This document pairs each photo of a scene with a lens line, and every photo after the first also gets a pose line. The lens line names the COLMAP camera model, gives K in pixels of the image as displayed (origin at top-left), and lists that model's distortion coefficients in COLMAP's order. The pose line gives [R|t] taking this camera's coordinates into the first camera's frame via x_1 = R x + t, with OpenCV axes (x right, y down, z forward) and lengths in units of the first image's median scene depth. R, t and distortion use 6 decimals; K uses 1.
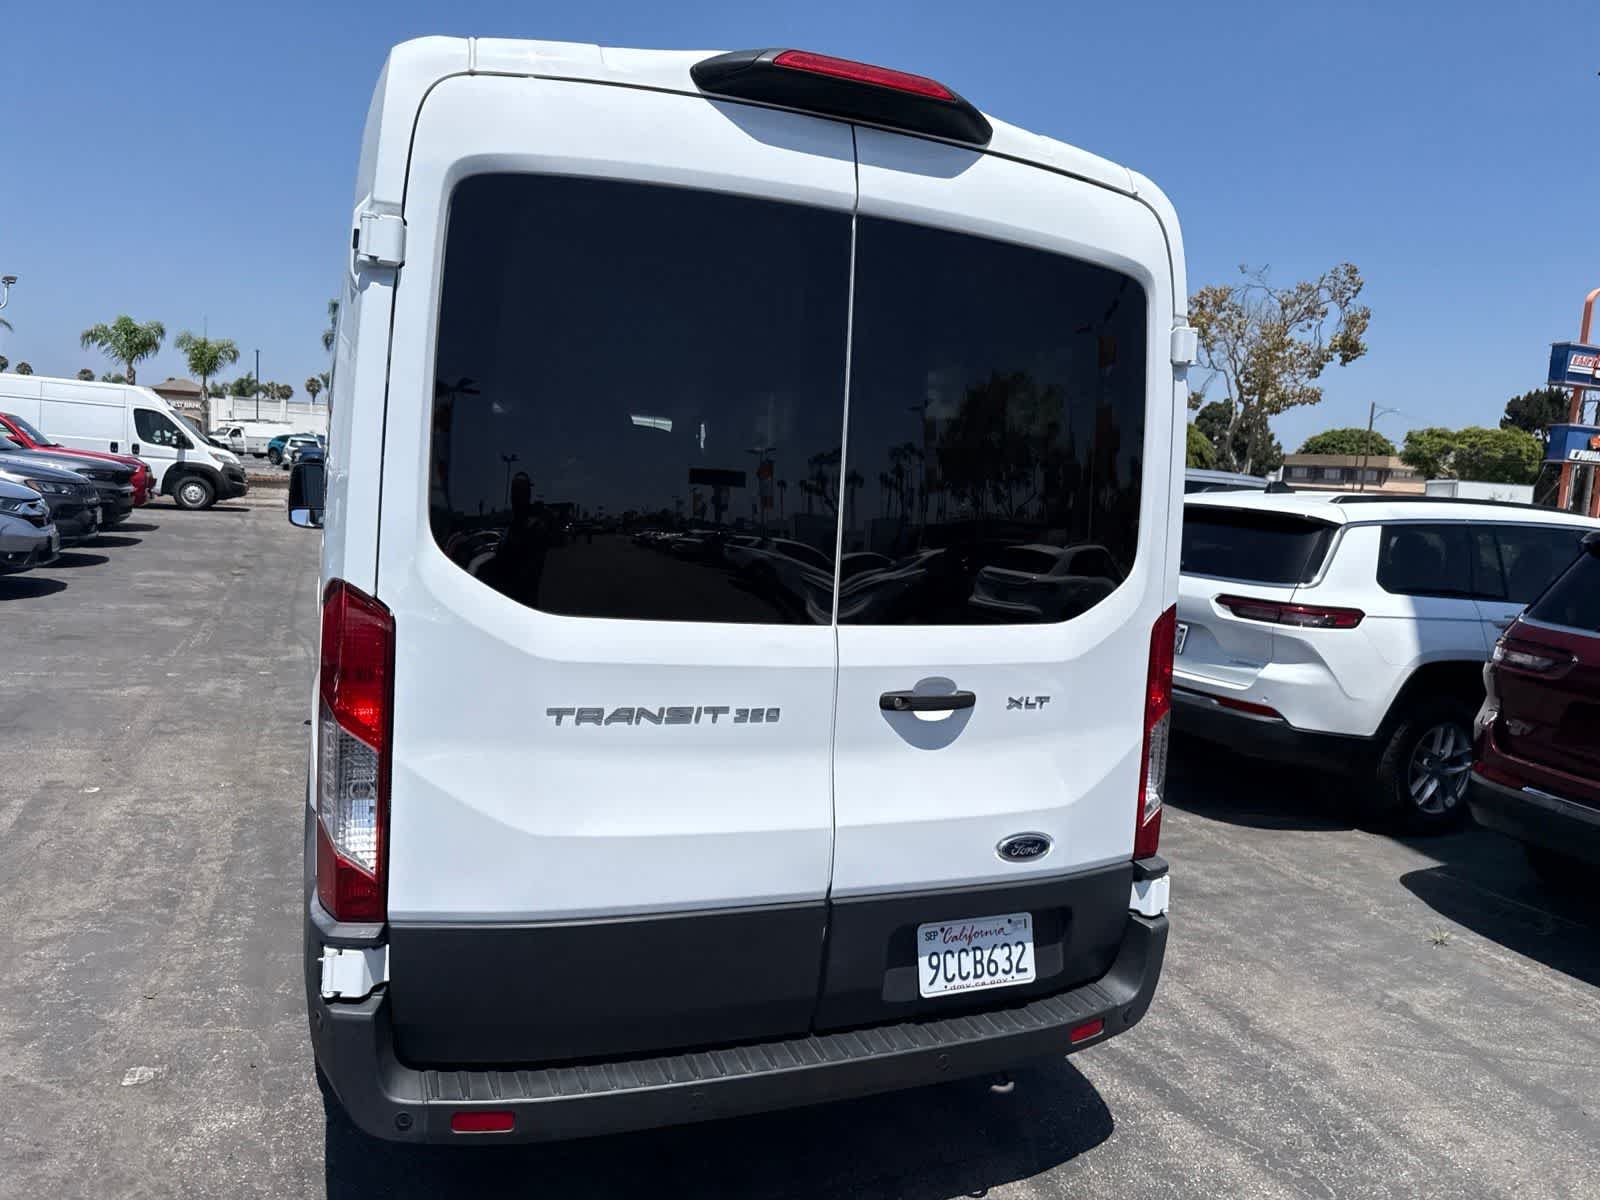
lens RADIAL K [[1133.8, 0, 809.7], [0, 1133.8, 615.2], [0, 0, 1]] dist [0.028111, -0.032815]
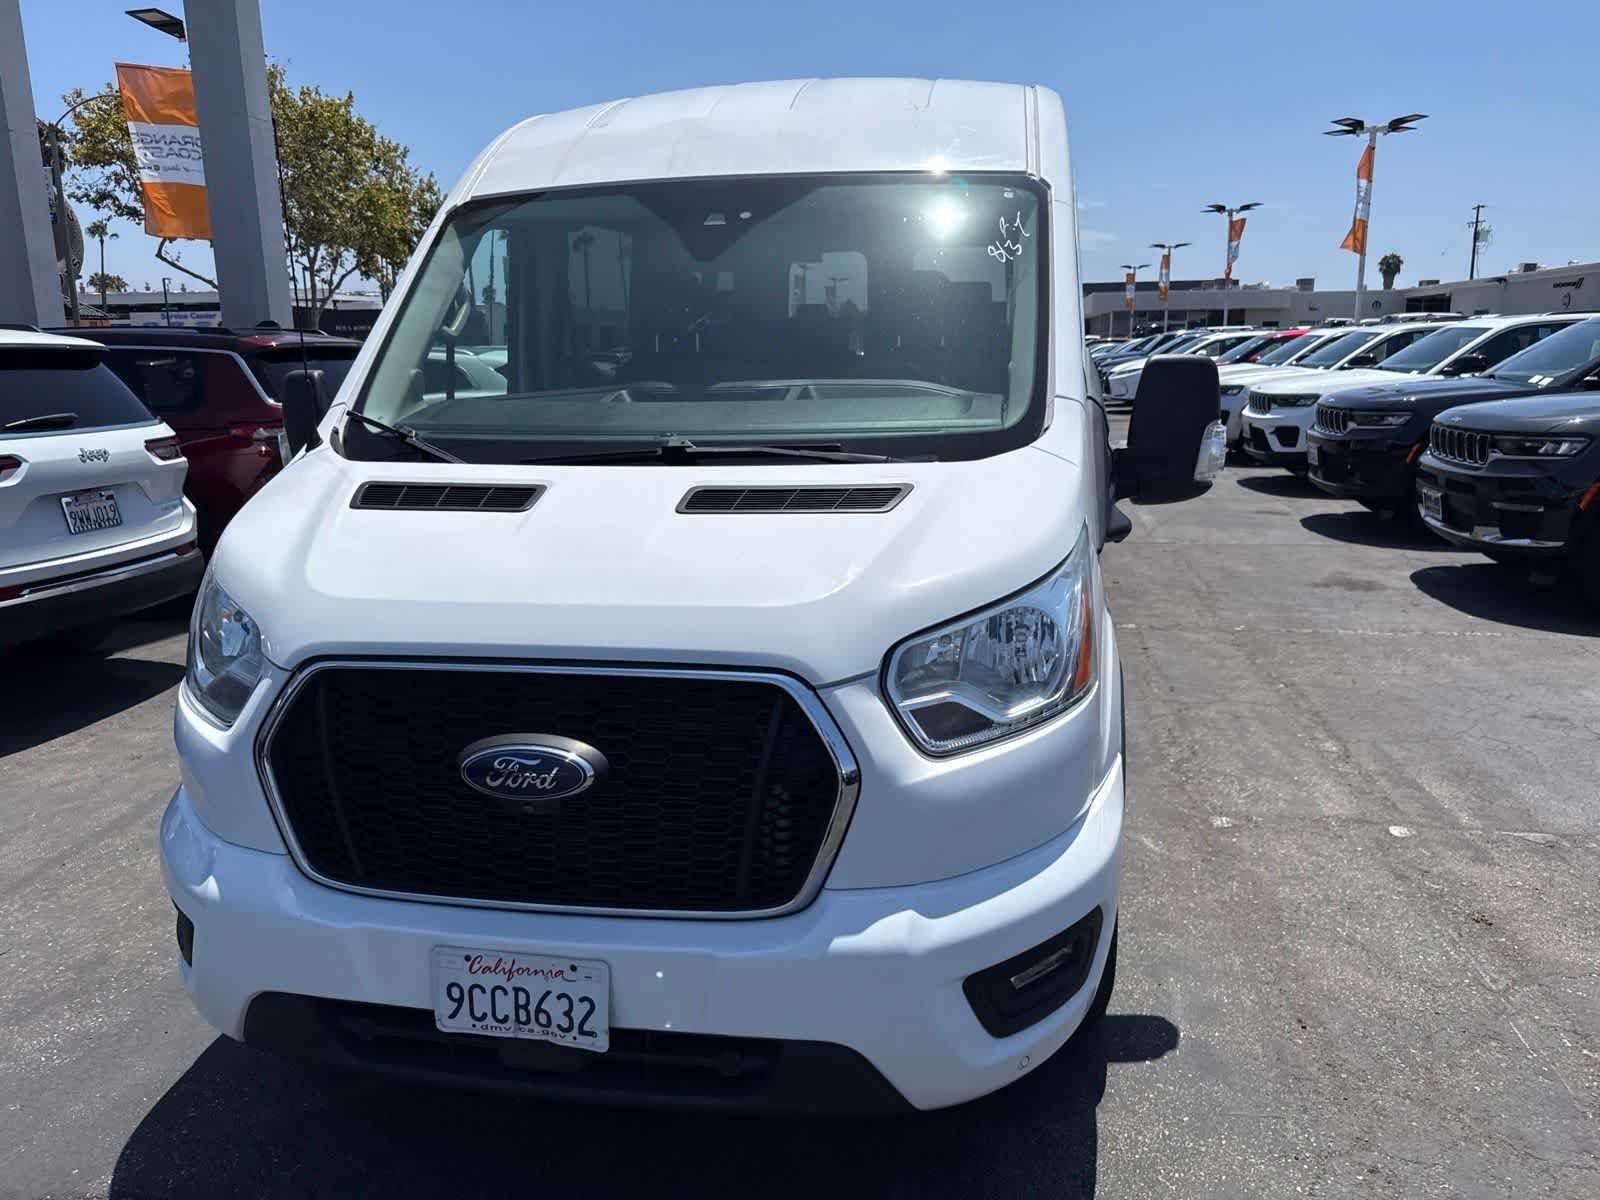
lens RADIAL K [[1133.8, 0, 808.4], [0, 1133.8, 593.8], [0, 0, 1]] dist [0.028111, -0.032815]
pose [[-0.843415, -0.164650, 0.511411, -1.326244], [0.030986, 0.935392, 0.352253, -0.486420], [-0.536368, 0.312942, -0.783822, 3.419372]]
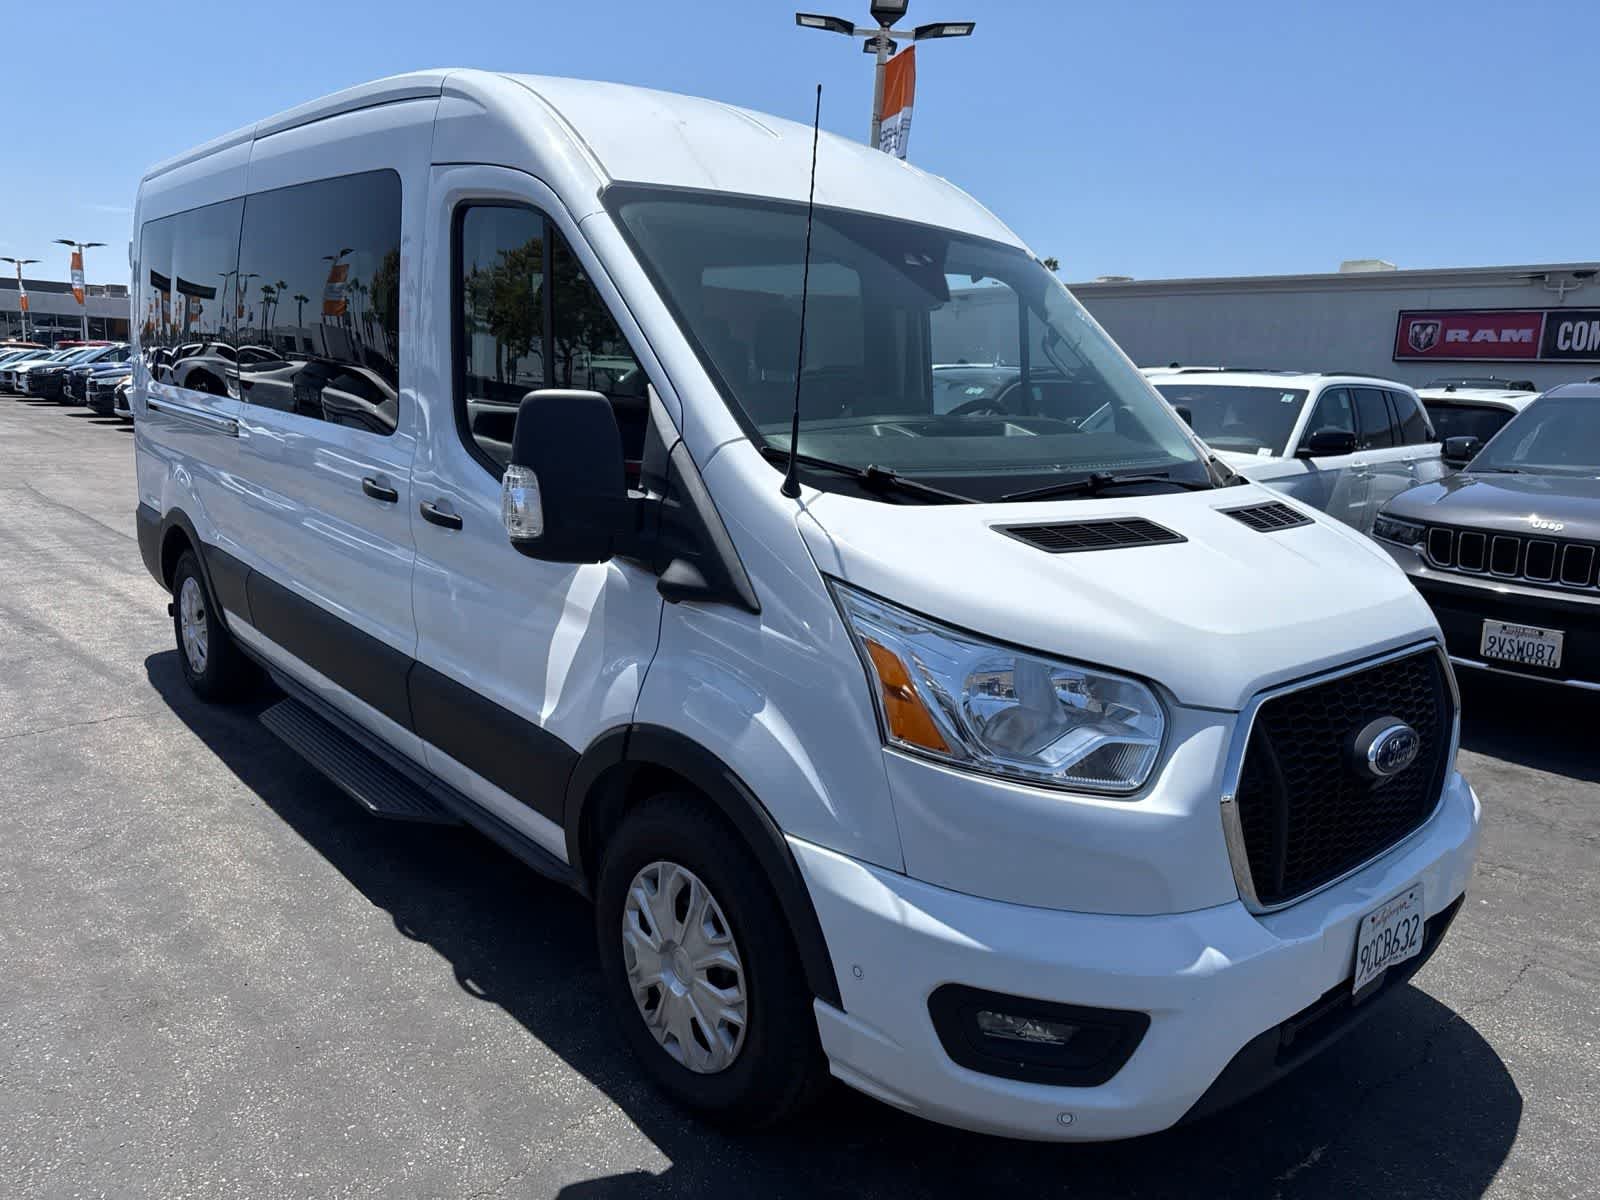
lens RADIAL K [[1133.8, 0, 790.1], [0, 1133.8, 604.6], [0, 0, 1]] dist [0.028111, -0.032815]
pose [[-0.940073, -0.040055, -0.338614, -0.115563], [-0.145118, 0.945646, 0.291023, -0.425350], [0.308552, 0.322721, -0.894789, 3.586745]]
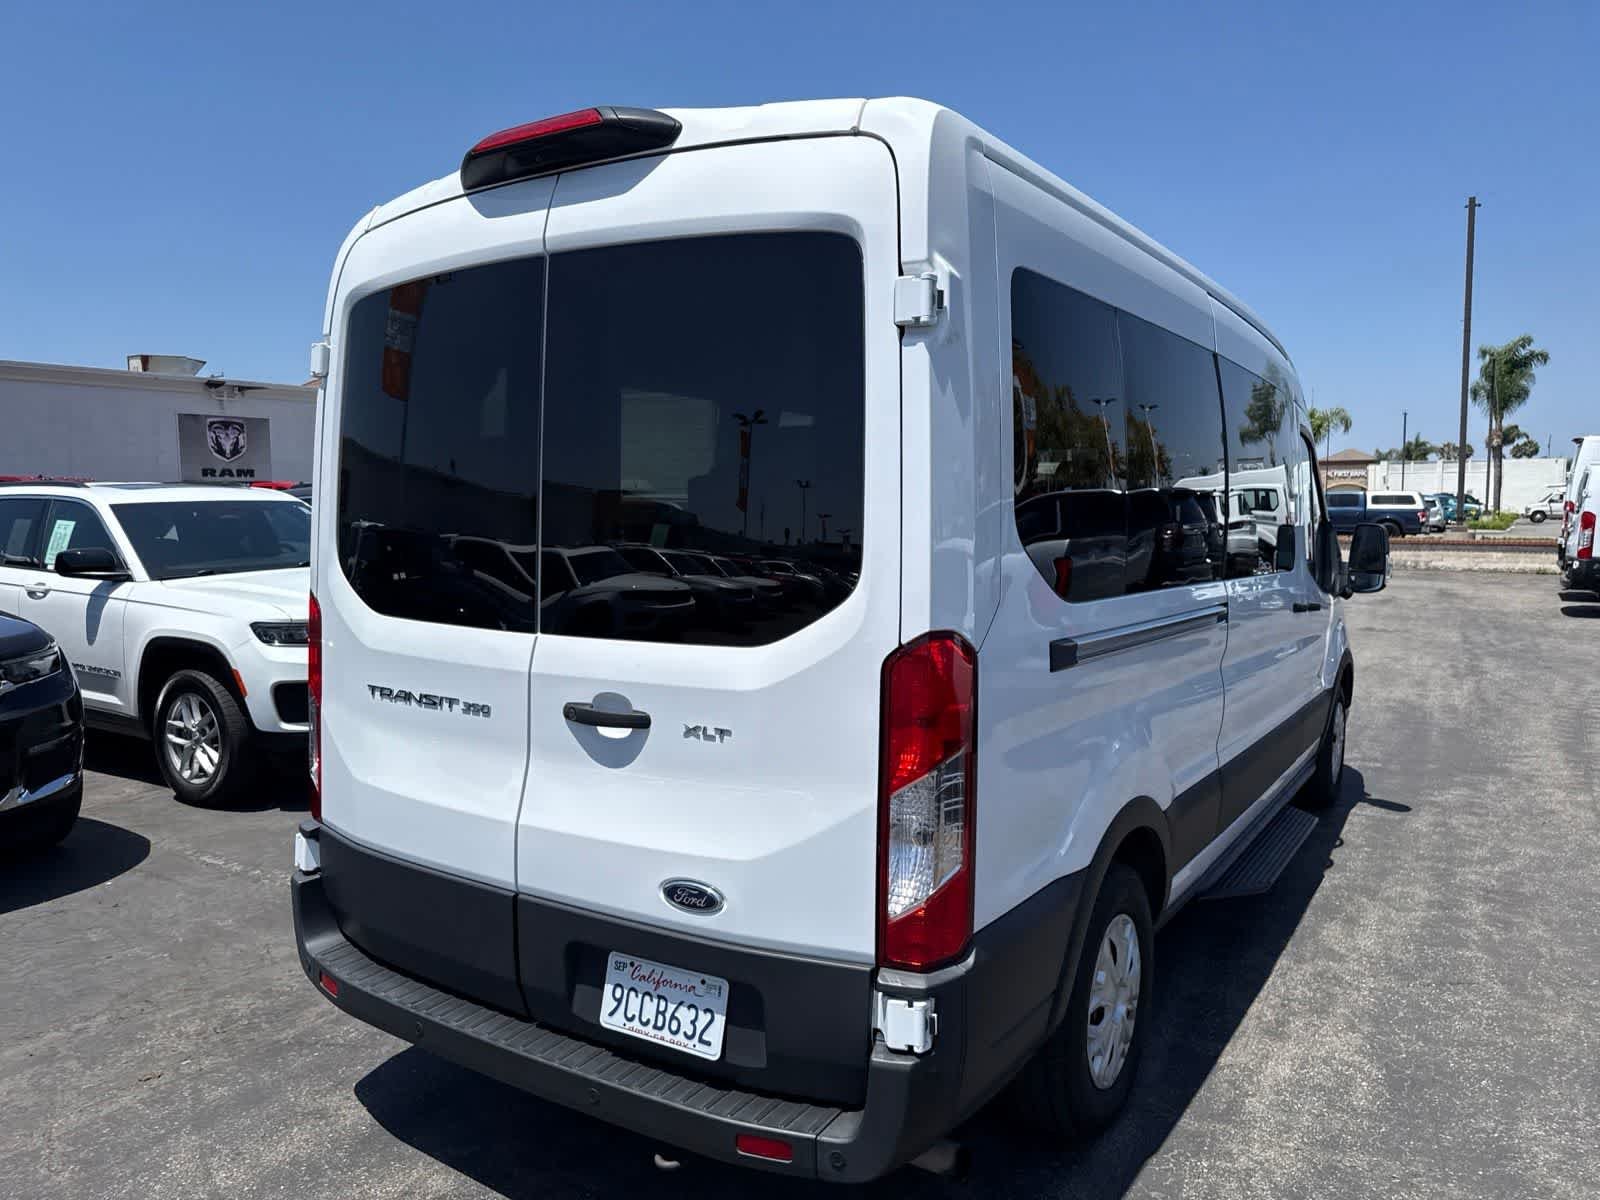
lens RADIAL K [[1133.8, 0, 809.8], [0, 1133.8, 596.6], [0, 0, 1]] dist [0.028111, -0.032815]
pose [[0.575190, 0.004457, -0.818008, 0.954604], [-0.063982, 0.997167, -0.039557, -0.000915], [0.815514, 0.075090, 0.573846, 0.539464]]
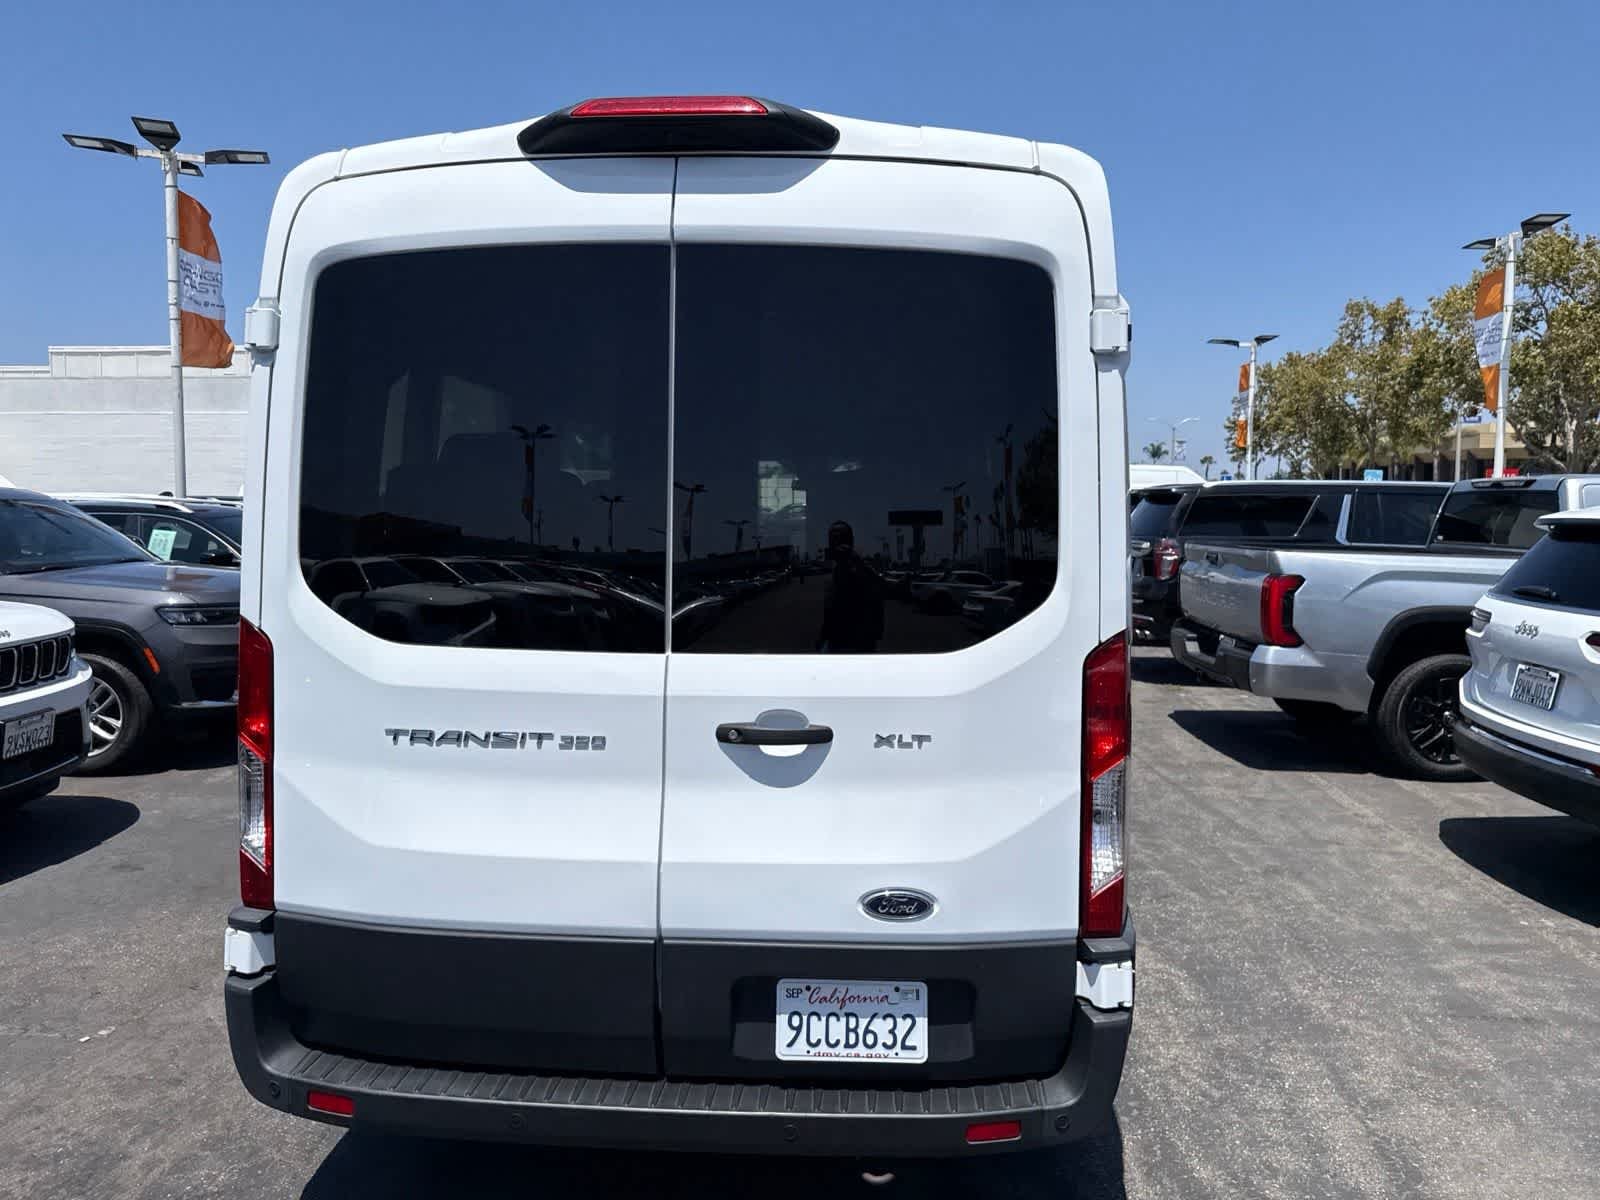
lens RADIAL K [[1133.8, 0, 809.3], [0, 1133.8, 595.7], [0, 0, 1]] dist [0.028111, -0.032815]
pose [[0.899708, -0.023728, -0.435846, 0.513675], [-0.004070, 0.998022, -0.062735, 0.017409], [0.436473, 0.058217, 0.897832, 0.151786]]
